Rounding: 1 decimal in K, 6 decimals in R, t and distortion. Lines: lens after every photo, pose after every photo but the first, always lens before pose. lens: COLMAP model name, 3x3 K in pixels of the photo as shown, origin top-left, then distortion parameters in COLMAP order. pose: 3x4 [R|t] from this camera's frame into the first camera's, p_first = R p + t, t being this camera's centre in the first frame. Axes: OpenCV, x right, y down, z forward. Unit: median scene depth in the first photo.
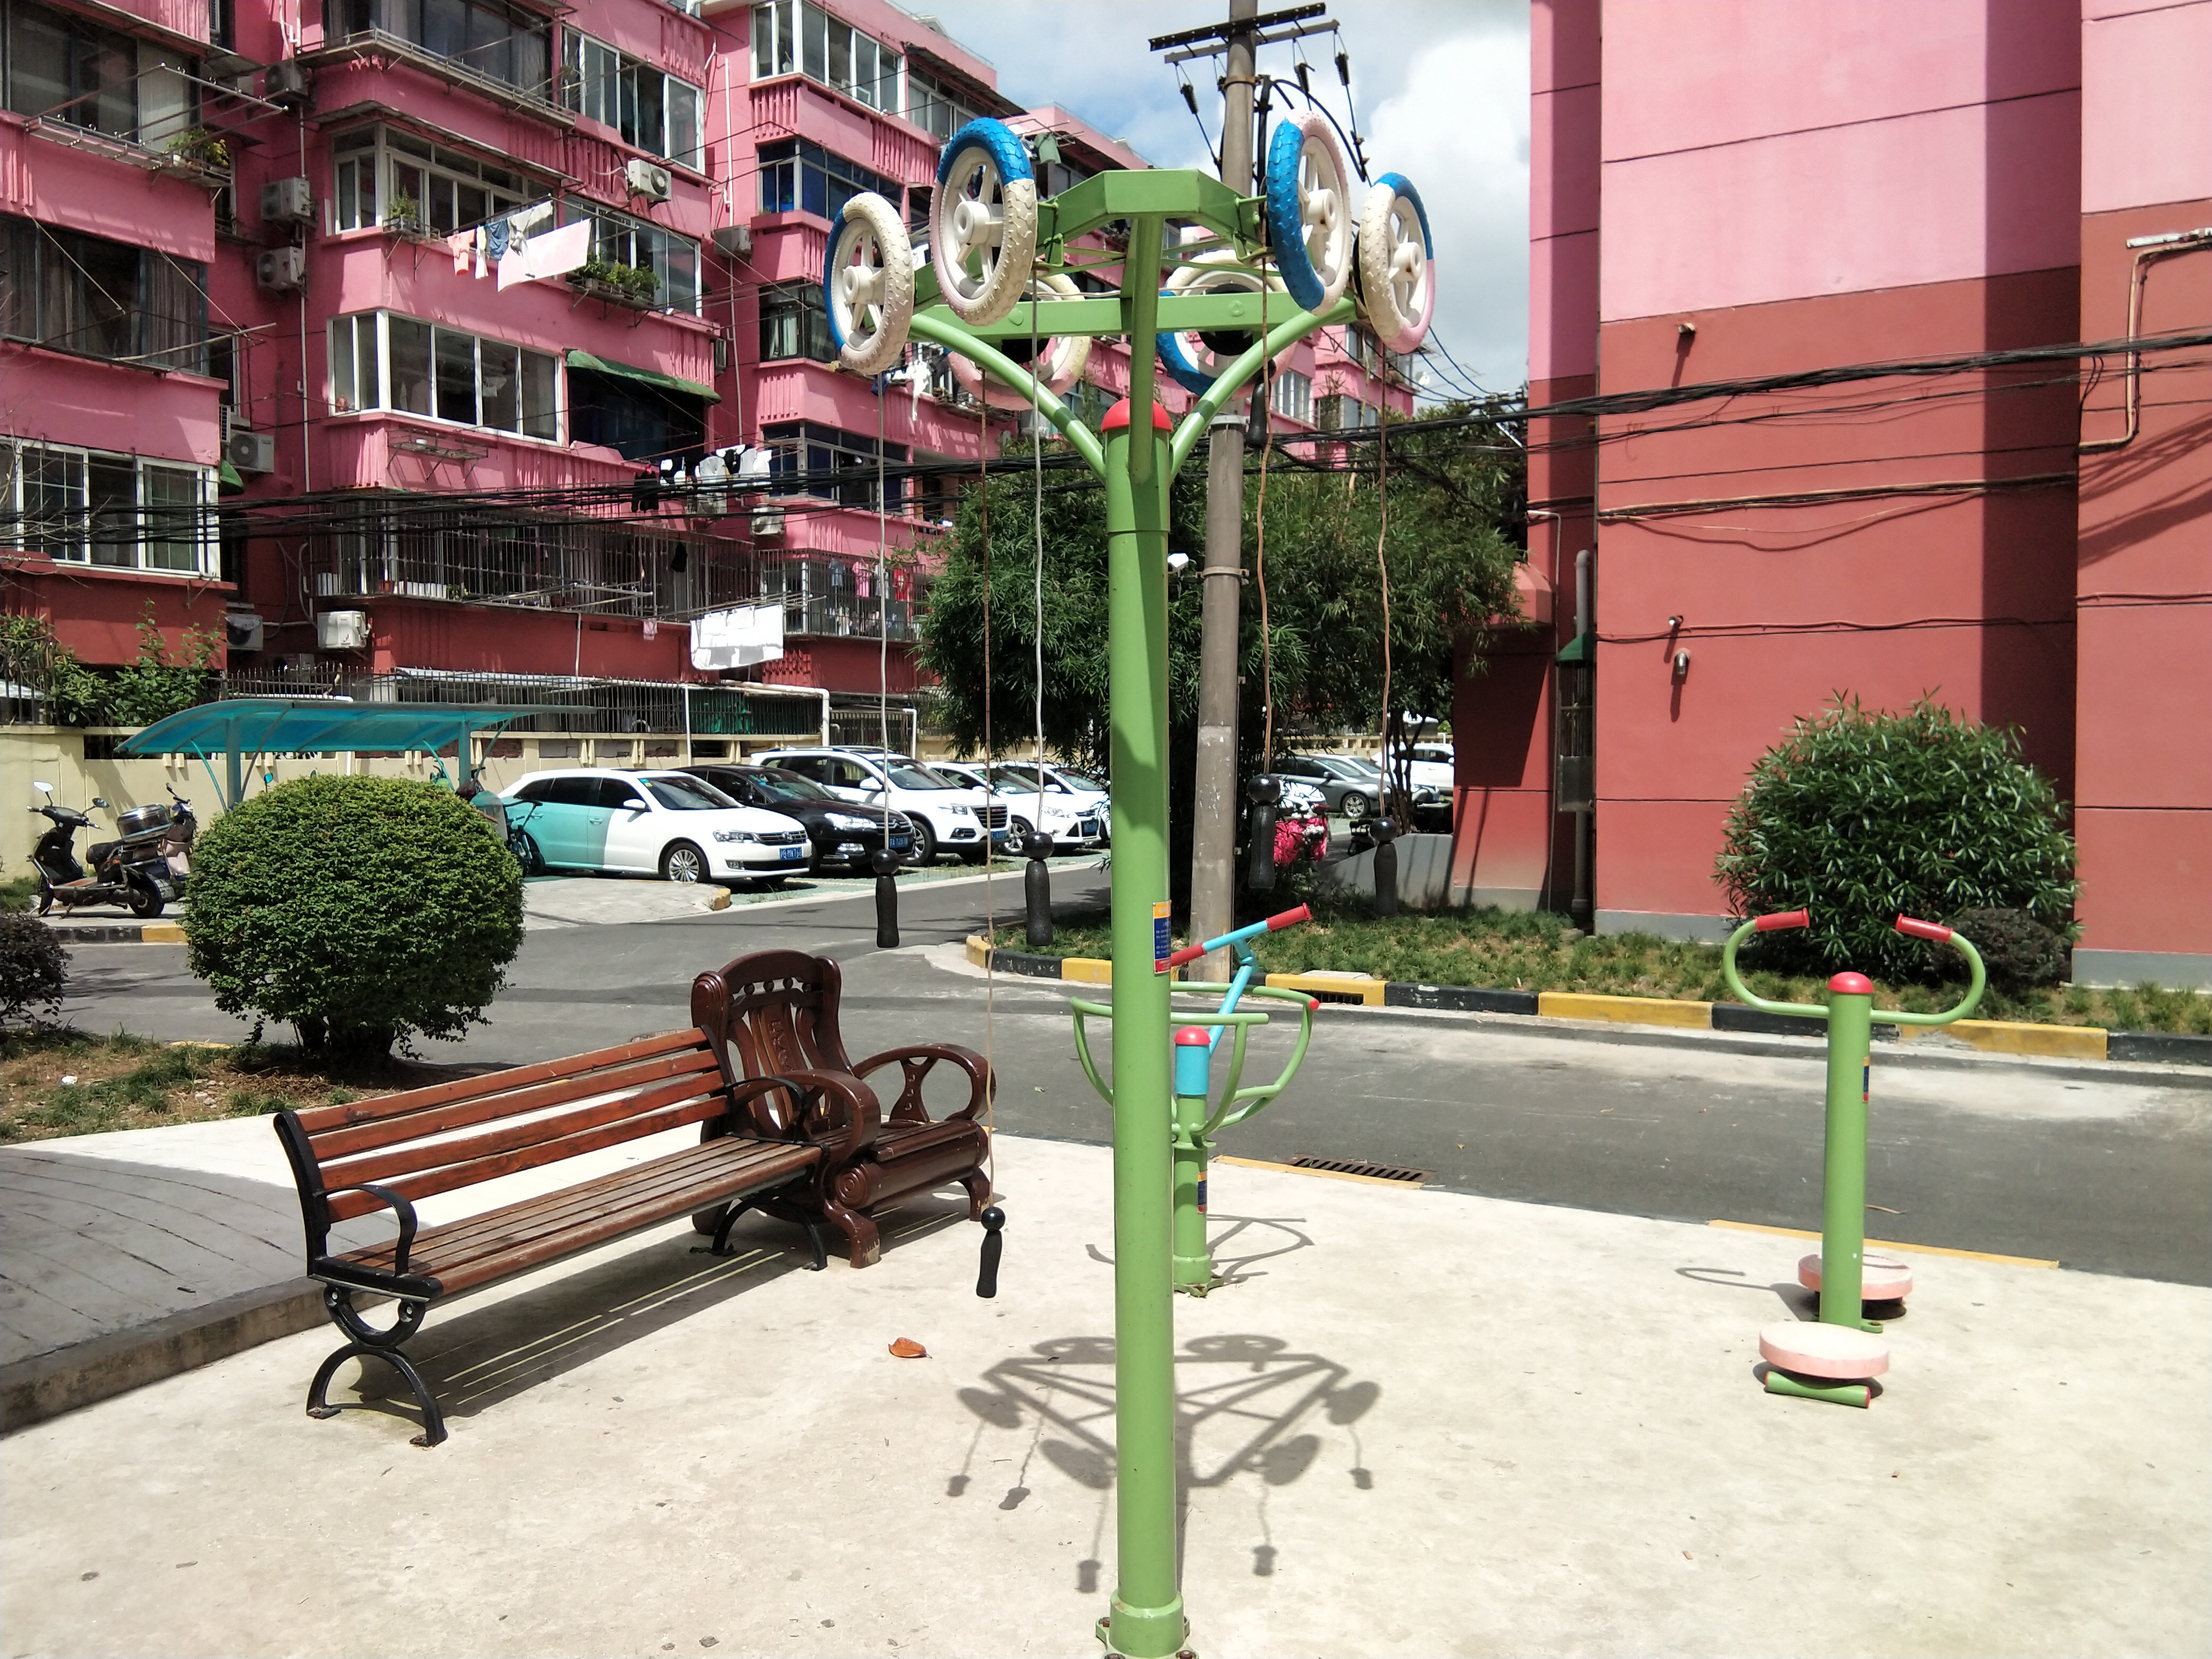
lens RADIAL K [[1792.5, 0, 1060.5], [0, 1792.5, 814.9], [0, 0, 1]] dist [0.101913, -0.158185]
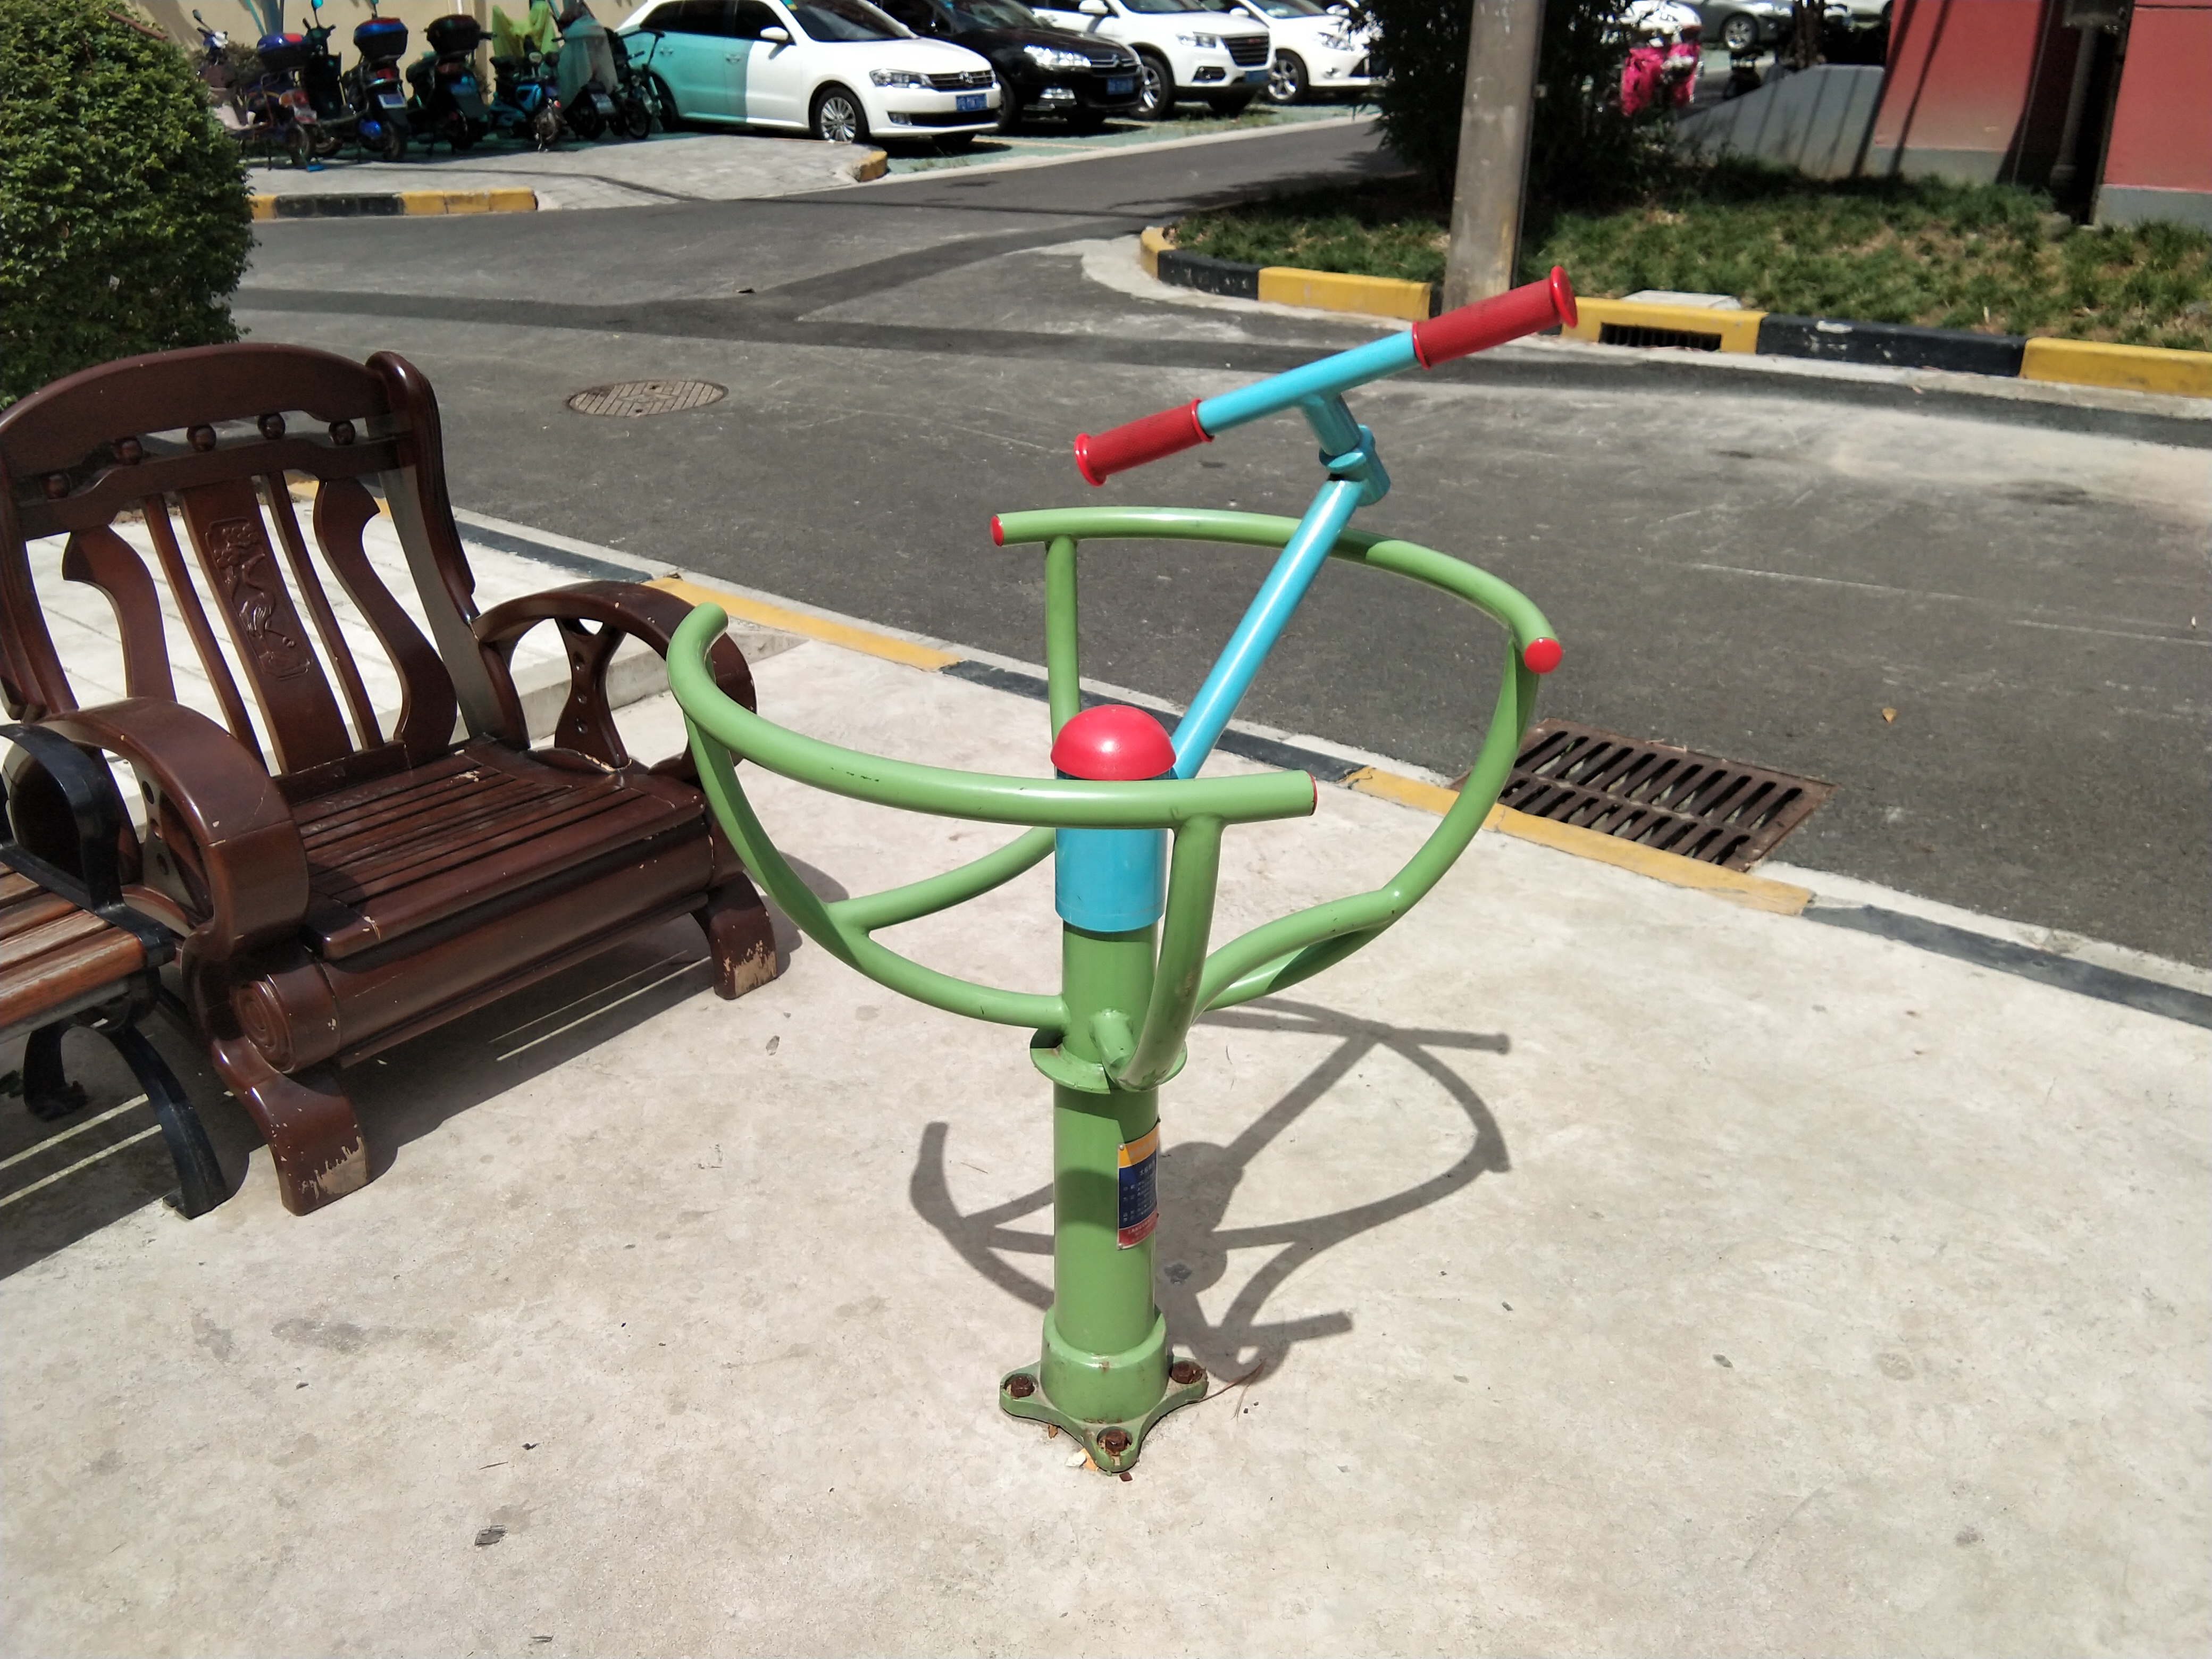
lens RADIAL K [[1792.5, 0, 1078.3], [0, 1792.5, 773.2], [0, 0, 1]] dist [0.101913, -0.158185]
pose [[0.986949, 0.052323, -0.152299, 0.051170], [0.007113, 0.930657, 0.365824, 0.008720], [0.160879, -0.362132, 0.918138, 0.324663]]
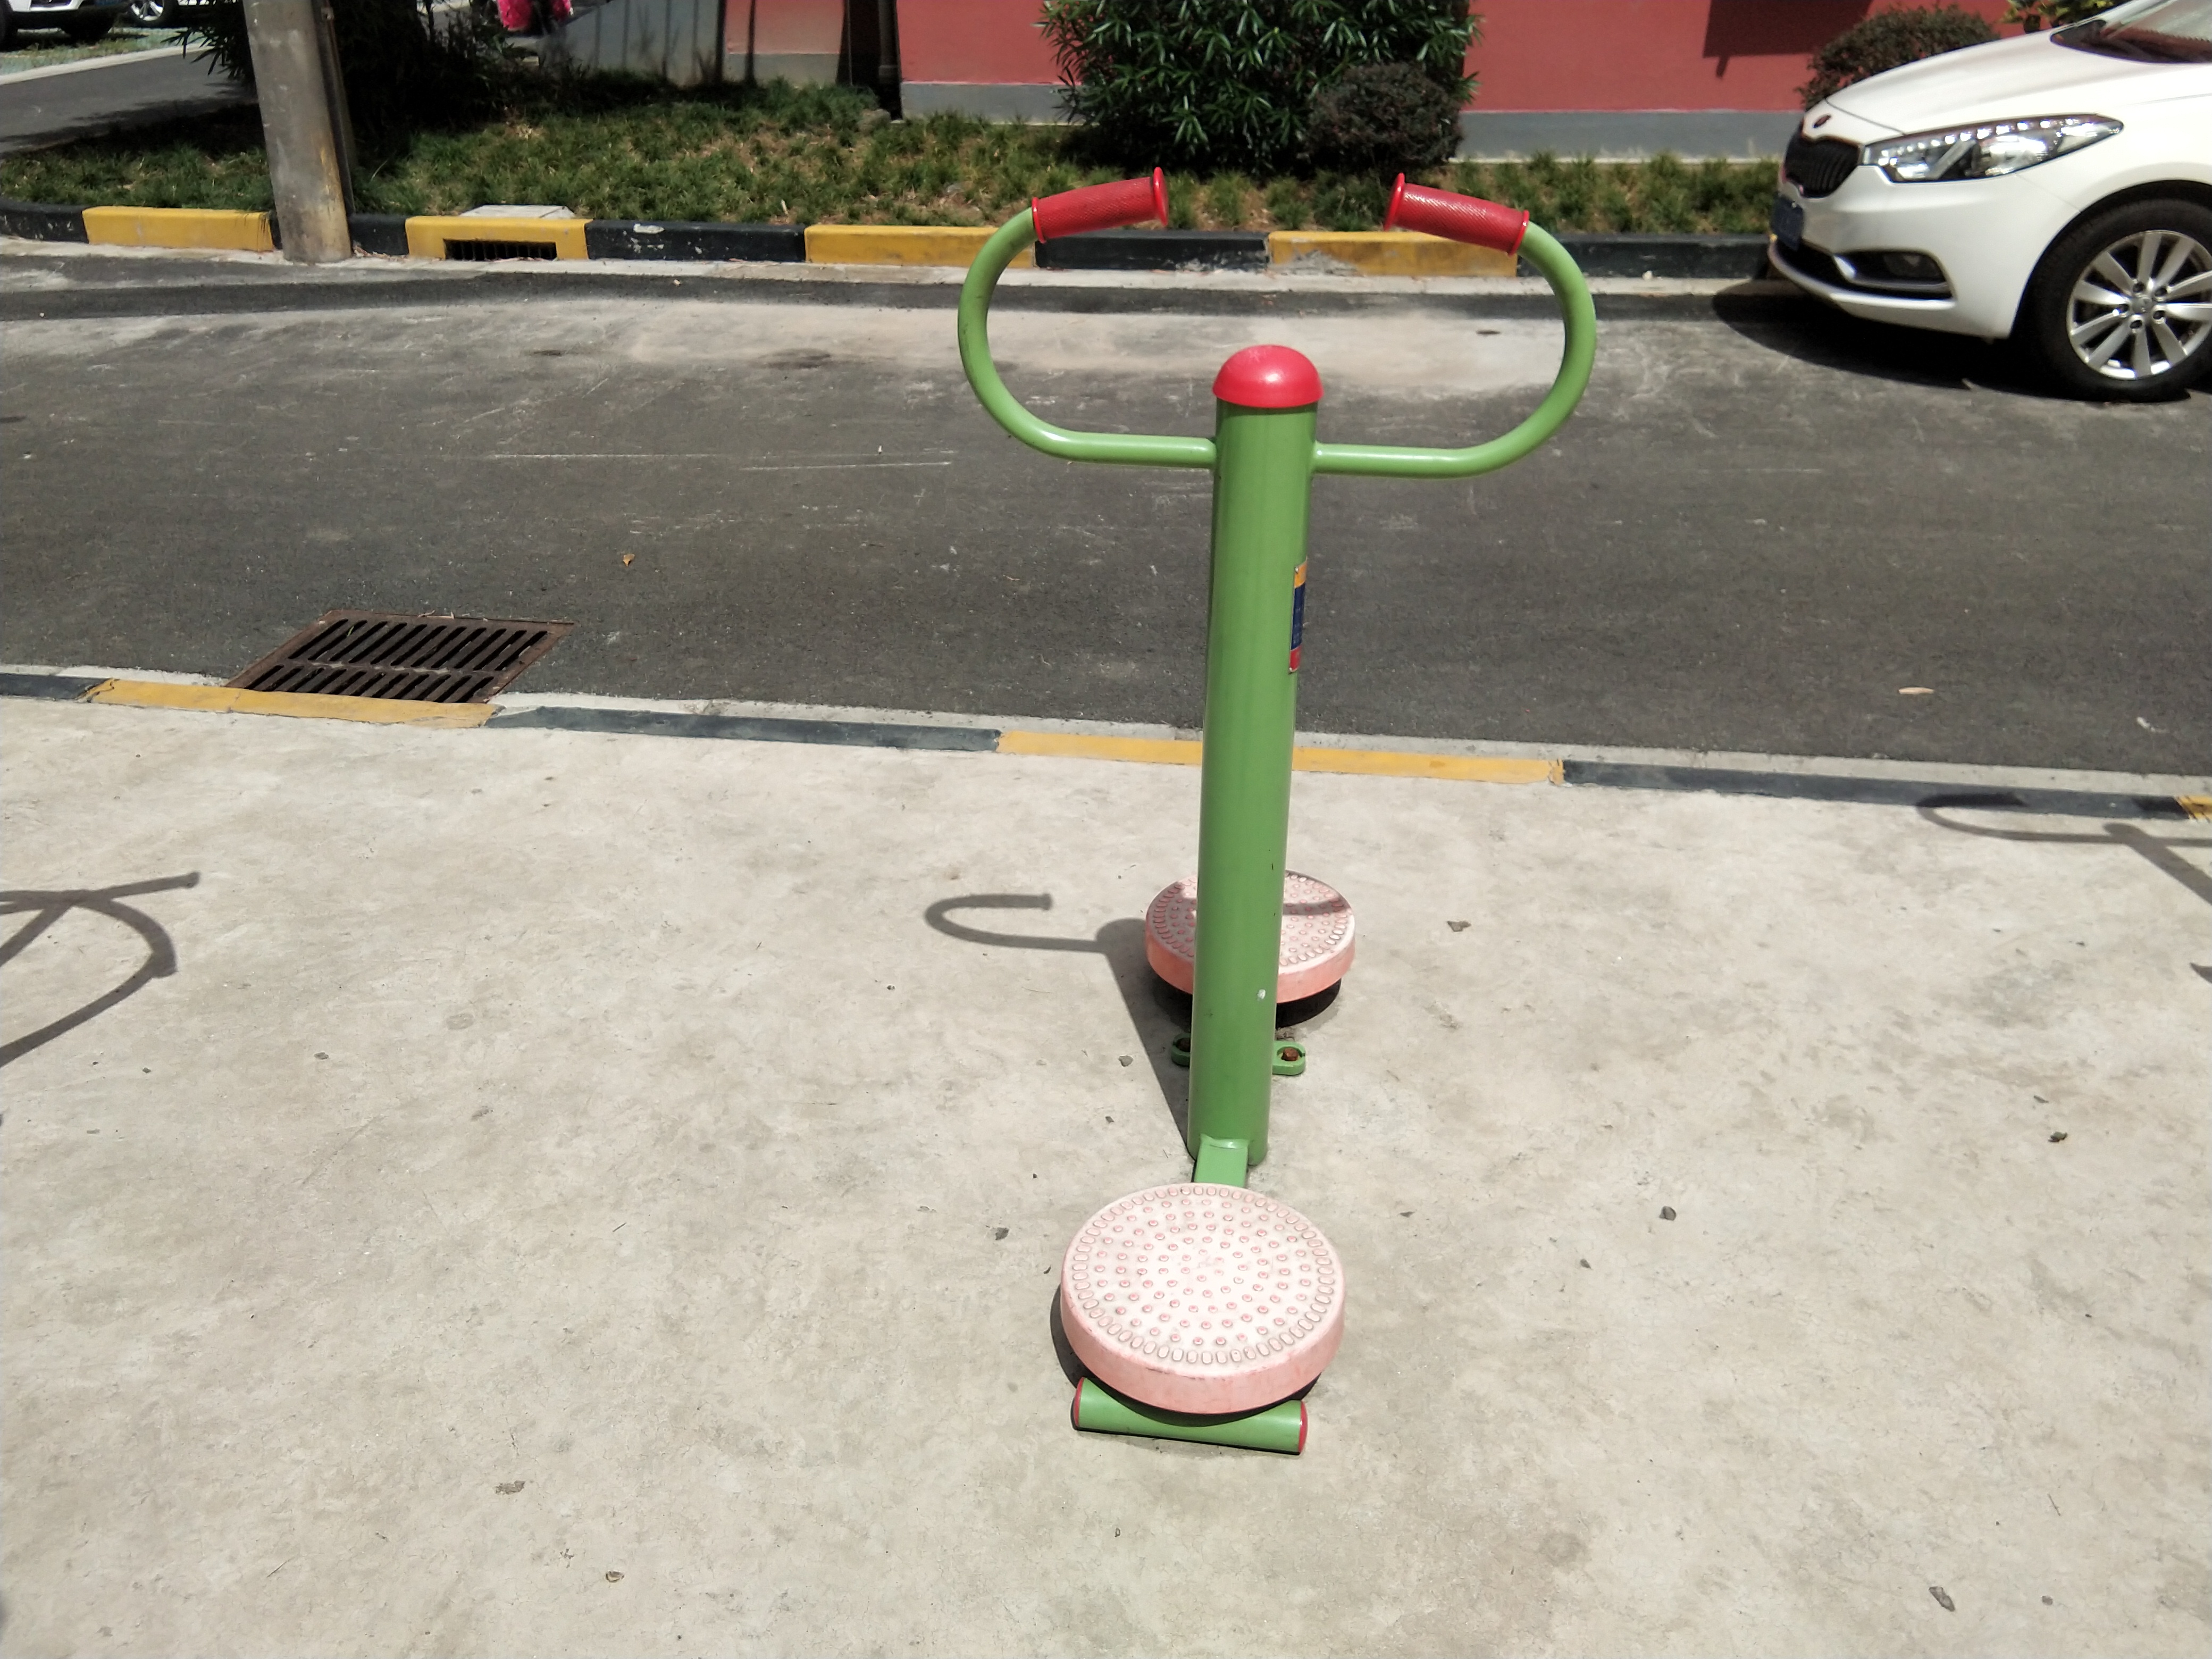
lens RADIAL K [[1792.5, 0, 1094.2], [0, 1792.5, 822.9], [0, 0, 1]] dist [0.101913, -0.158185]
pose [[0.935424, -0.171926, 0.308907, 0.109204], [0.022294, 0.900732, 0.433804, 0.005097], [-0.352824, -0.398904, 0.846399, 0.267213]]
